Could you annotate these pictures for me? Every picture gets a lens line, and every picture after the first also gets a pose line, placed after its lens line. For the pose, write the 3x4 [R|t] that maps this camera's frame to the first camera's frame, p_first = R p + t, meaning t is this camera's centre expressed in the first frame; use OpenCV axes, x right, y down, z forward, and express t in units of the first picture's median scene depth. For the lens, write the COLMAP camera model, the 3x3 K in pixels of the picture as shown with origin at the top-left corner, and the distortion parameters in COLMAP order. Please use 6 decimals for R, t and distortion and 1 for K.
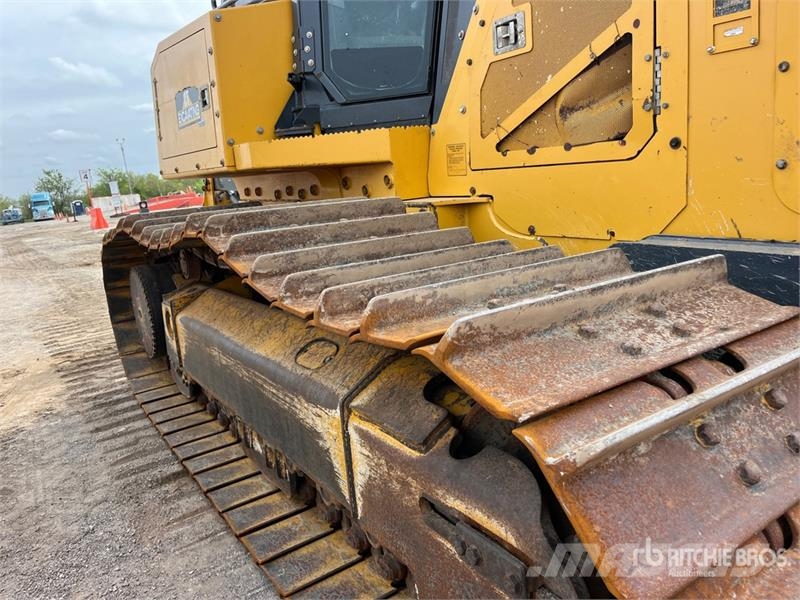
lens RADIAL K [[606.3, 0, 412.5], [0, 606.3, 298.4], [0, 0, 1]] dist [-0.007209, -0.001434]
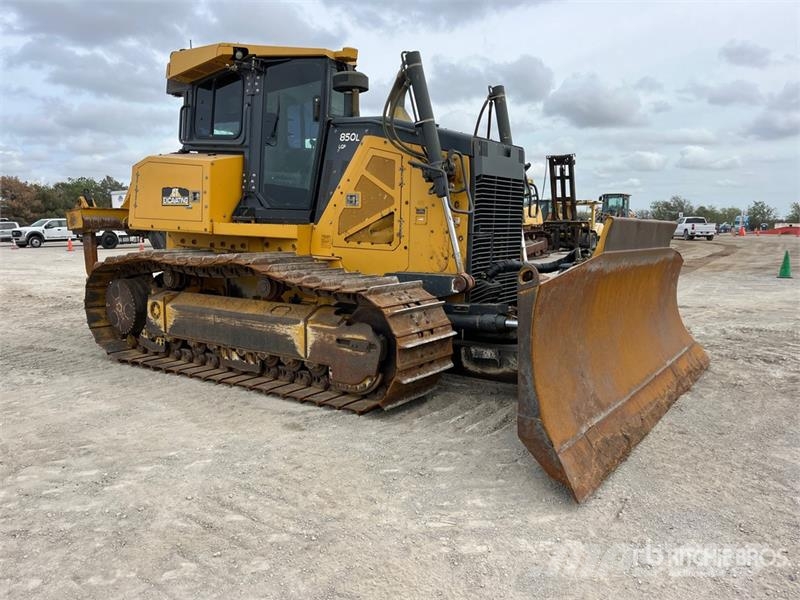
lens RADIAL K [[611.8, 0, 399.4], [0, 611.8, 289.6], [0, 0, 1]] dist [0.073511, -0.096378]
pose [[0.934951, 0.063440, 0.349059, -0.577259], [-0.027449, 0.993868, -0.107109, 0.255404], [-0.353713, 0.090560, 0.930960, -1.603904]]
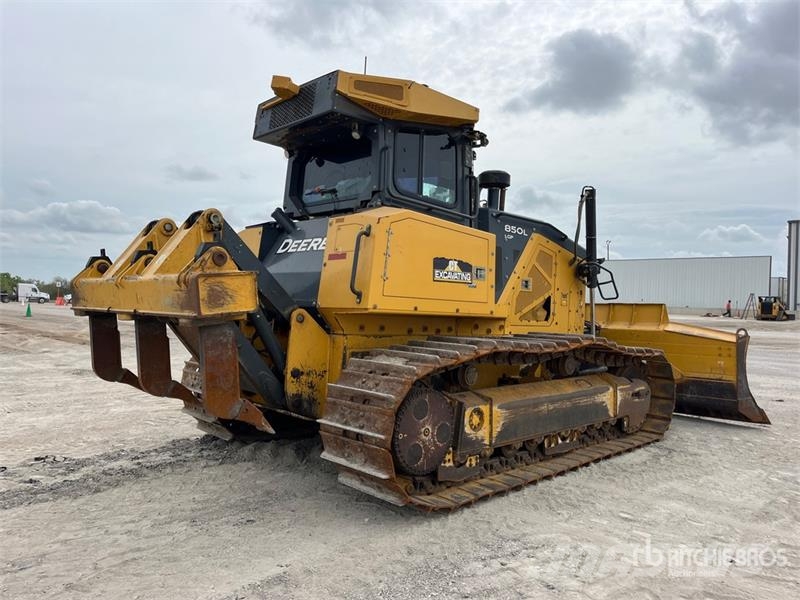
lens RADIAL K [[611.8, 0, 399.4], [0, 611.8, 289.6], [0, 0, 1]] dist [0.073511, -0.096378]
pose [[-0.171857, 0.106986, 0.979295, -2.837128], [0.179757, 0.980801, -0.075605, -0.280333], [-0.968583, 0.163042, -0.187789, 2.212063]]
